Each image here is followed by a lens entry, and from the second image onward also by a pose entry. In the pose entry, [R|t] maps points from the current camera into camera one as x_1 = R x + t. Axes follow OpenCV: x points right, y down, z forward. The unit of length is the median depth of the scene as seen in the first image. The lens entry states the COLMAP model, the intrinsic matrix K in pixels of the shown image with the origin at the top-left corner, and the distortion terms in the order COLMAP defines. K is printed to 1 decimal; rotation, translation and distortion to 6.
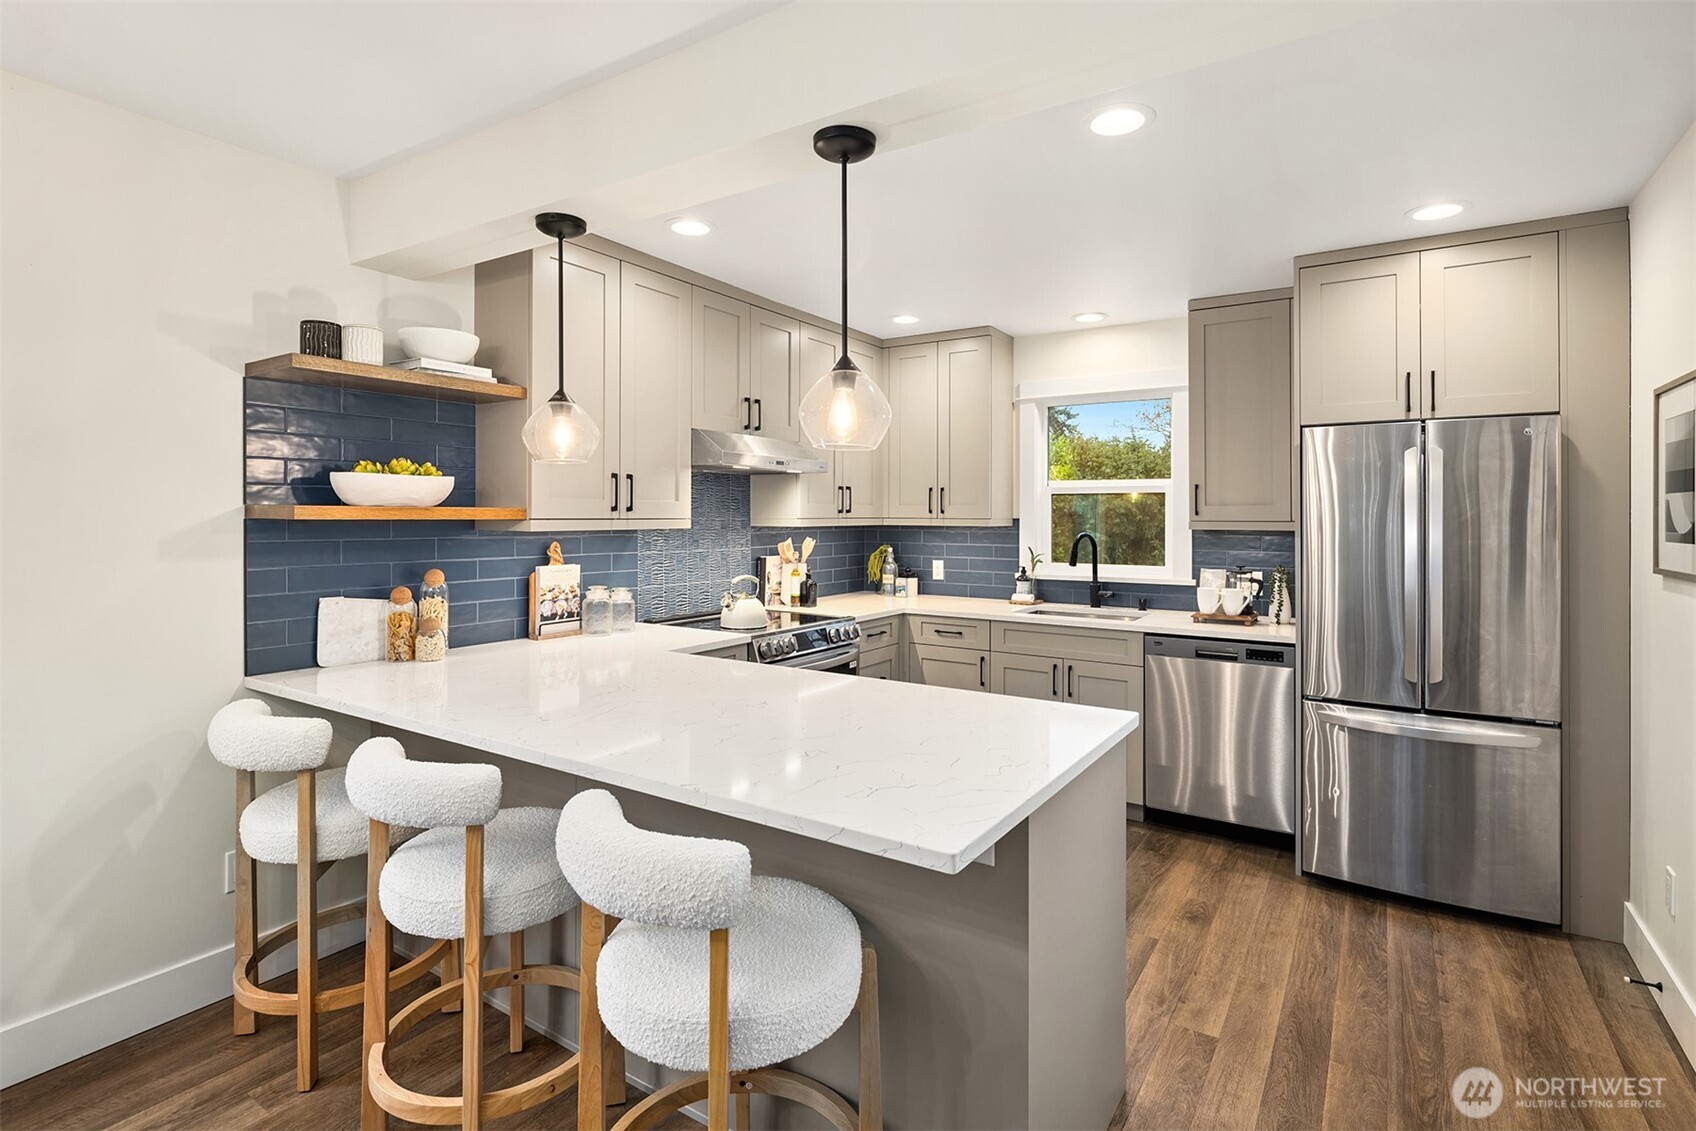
lens RADIAL K [[820.7, 0, 854.0], [0, 820.7, 504.6], [0, 0, 1]] dist [-0.001016, -0.000861]
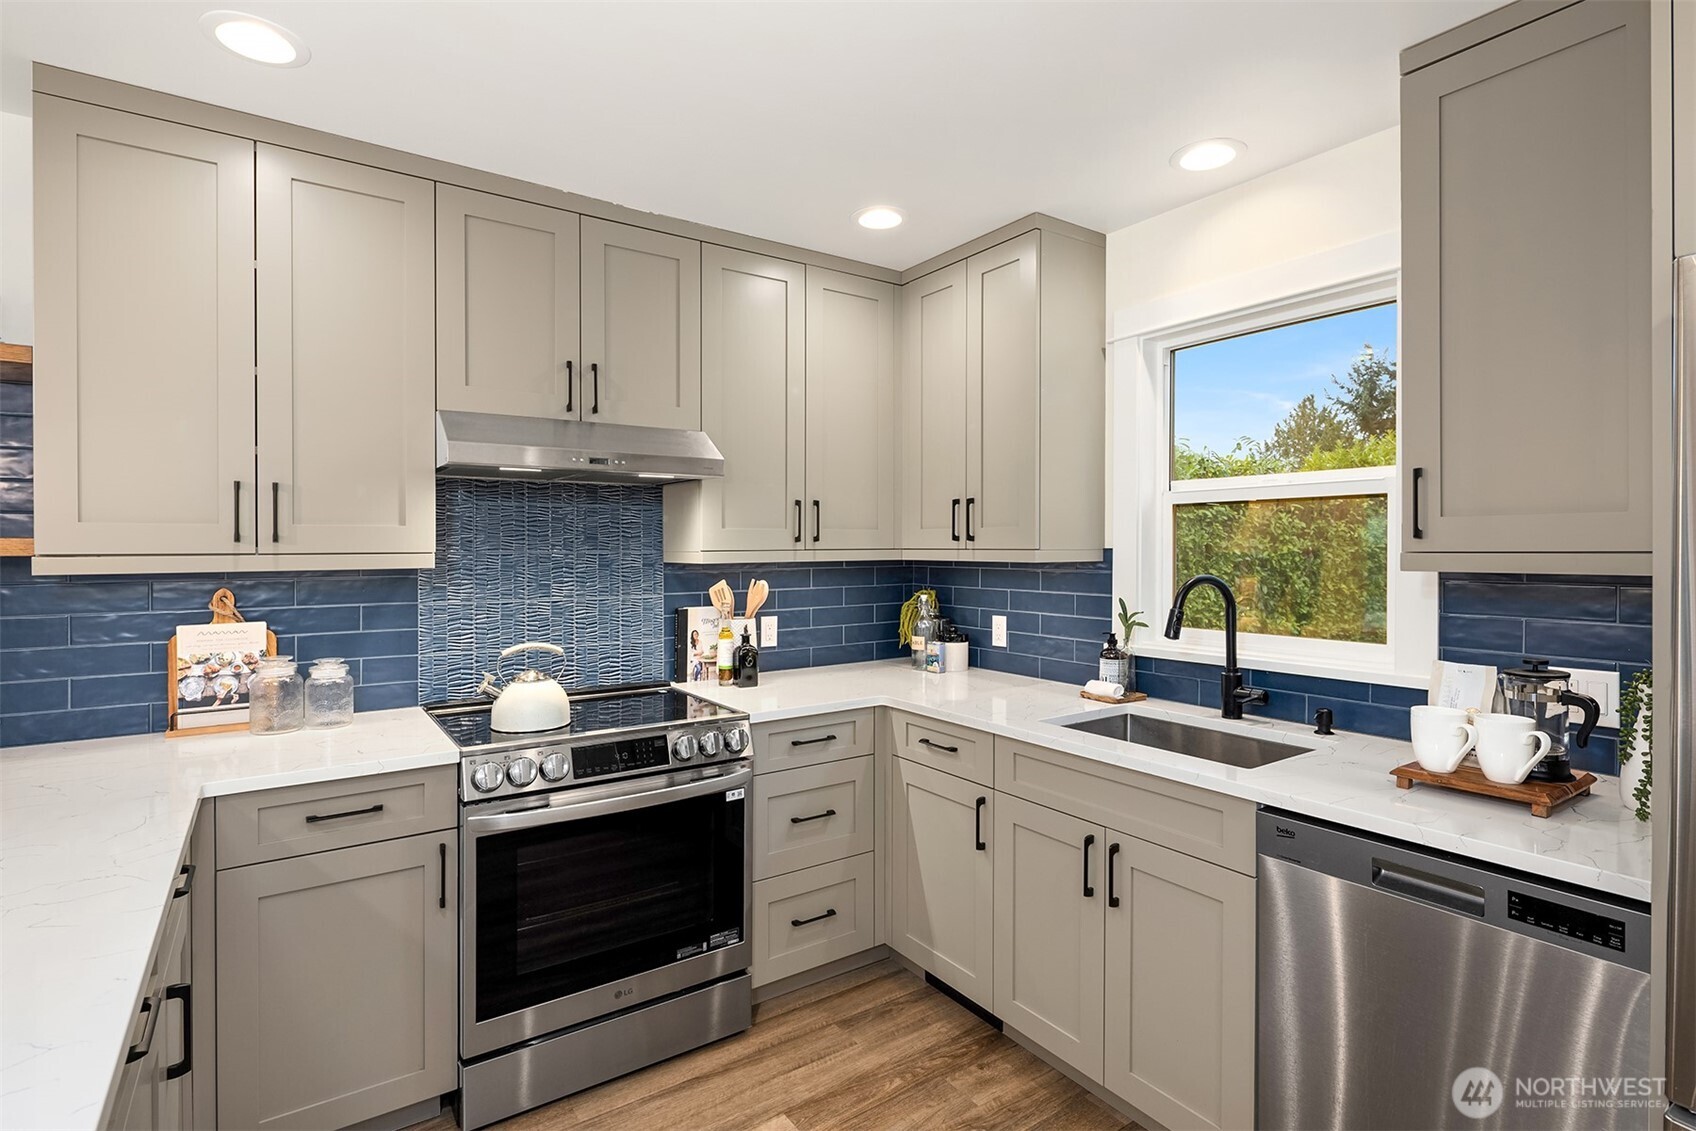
lens RADIAL K [[826.6, 0, 853.3], [0, 826.6, 551.4], [0, 0, 1]] dist [-0.000501, -0.000075]
pose [[0.925587, -0.004055, -0.378514, 0.274240], [0.011781, 0.999767, 0.018100, 0.006777], [0.378353, -0.021212, 0.925418, 0.428099]]
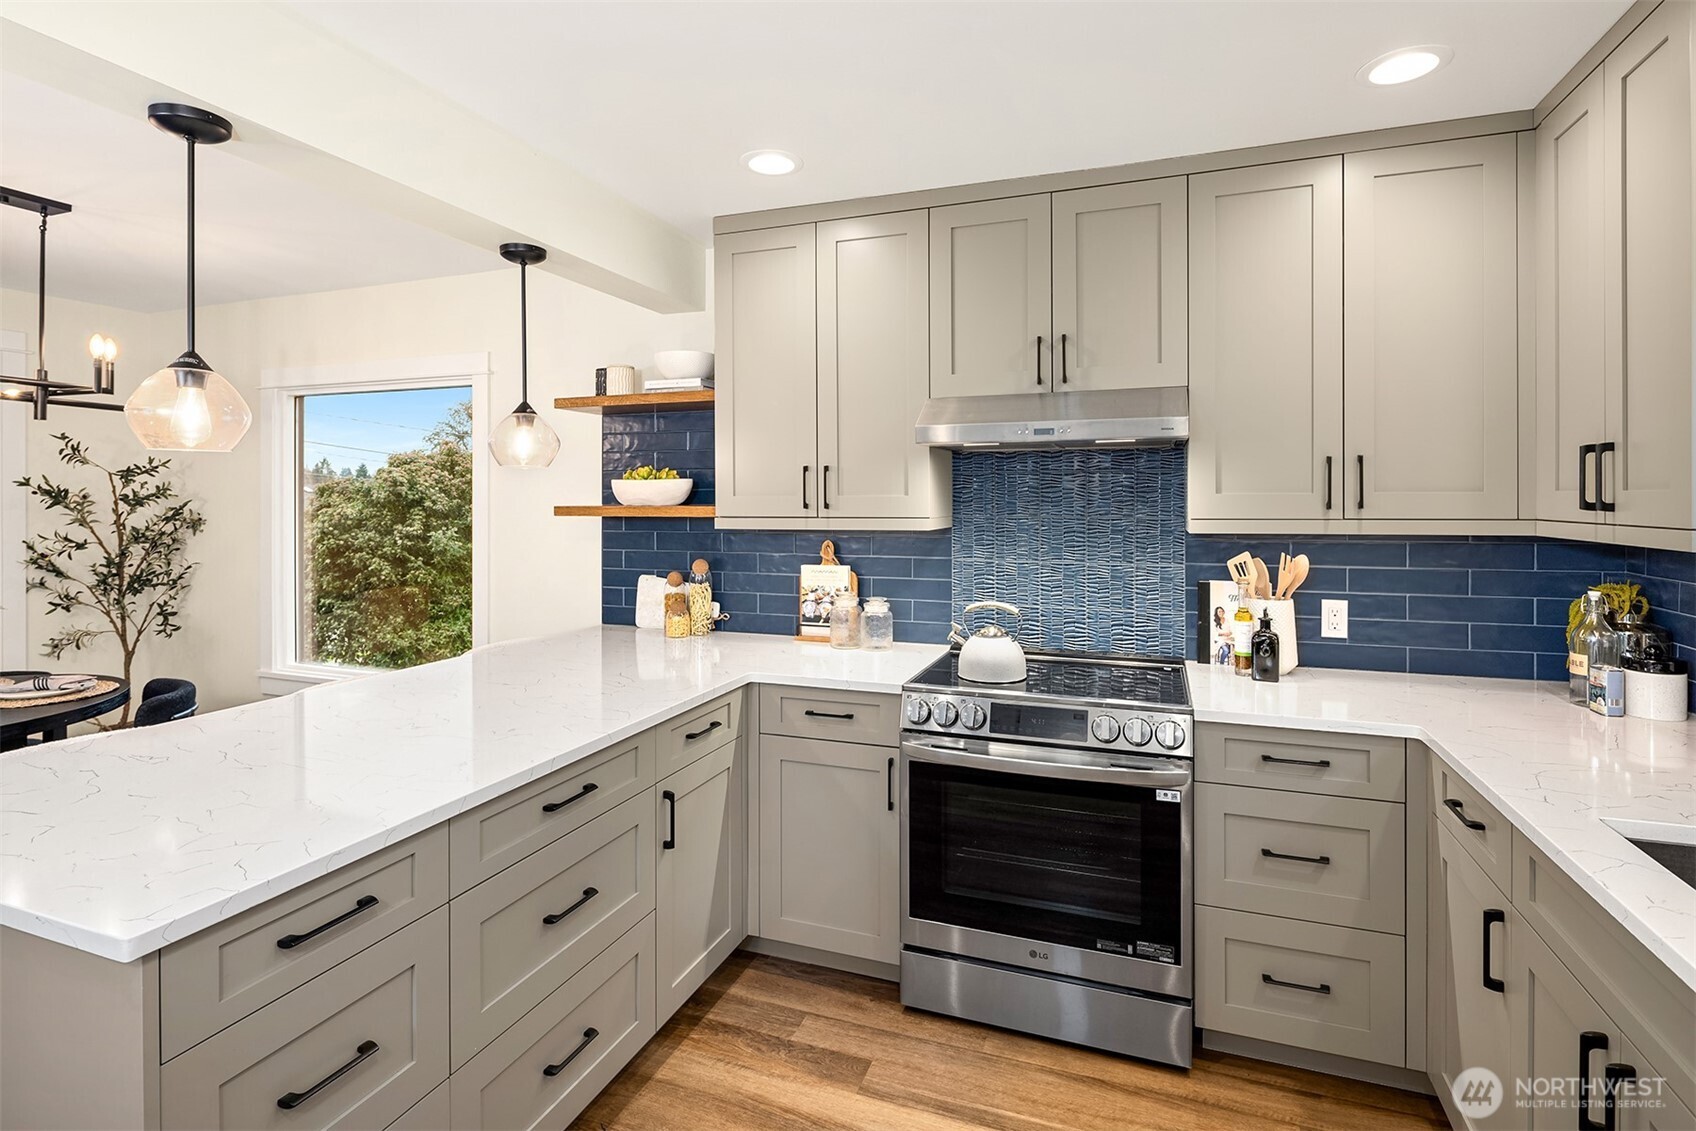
lens RADIAL K [[820.7, 0, 854.0], [0, 820.7, 504.6], [0, 0, 1]] dist [-0.001016, -0.000861]
pose [[0.221778, 0.000926, -0.975097, 0.421402], [0.016853, 0.999847, 0.004782, 0.000162], [0.974952, -0.017494, 0.221728, 0.614437]]
